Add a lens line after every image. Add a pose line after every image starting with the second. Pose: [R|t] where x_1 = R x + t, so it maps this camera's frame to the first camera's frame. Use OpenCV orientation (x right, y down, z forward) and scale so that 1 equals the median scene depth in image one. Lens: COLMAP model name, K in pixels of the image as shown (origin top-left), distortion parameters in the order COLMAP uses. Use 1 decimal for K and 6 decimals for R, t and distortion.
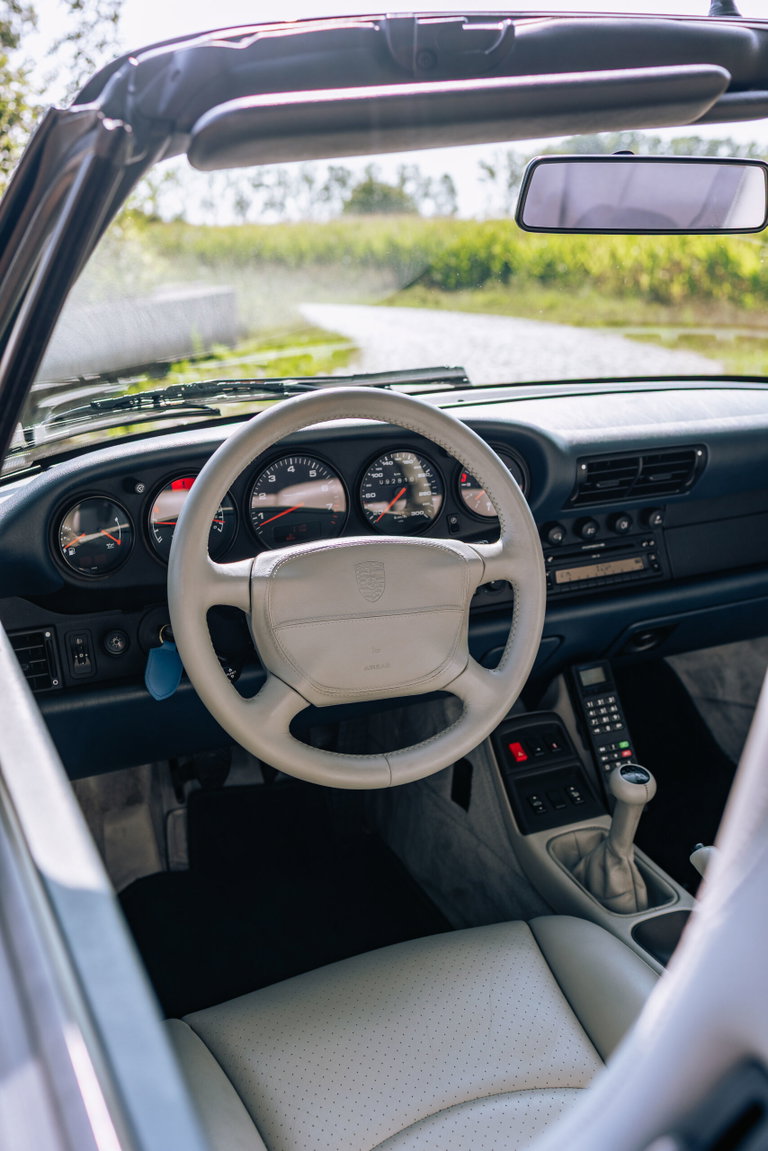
lens RADIAL K [[1179.3, 0, 384.0], [0, 1179.3, 575.5], [0, 0, 1]] dist [0.041604, -0.021369]
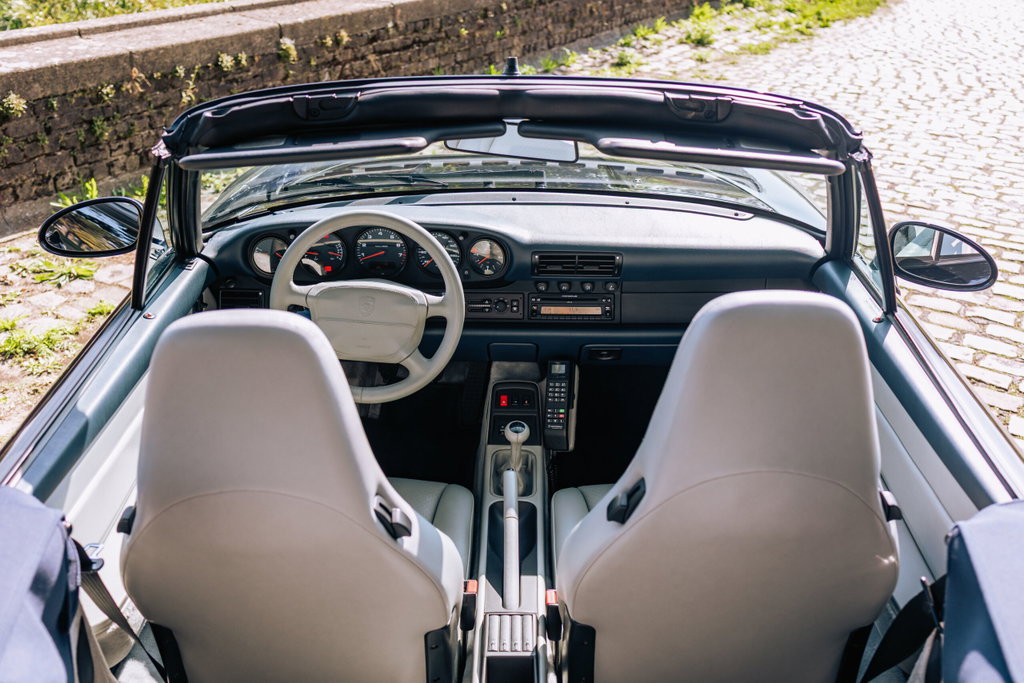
lens RADIAL K [[1037.4, 0, 495.0], [0, 1037.4, 340.8], [0, 0, 1]] dist [0.020292, 0.017751]
pose [[0.898401, 0.216490, -0.382109, 0.751916], [-0.147344, 0.968212, 0.202126, -0.281257], [0.413721, -0.125289, 0.901741, -0.461129]]
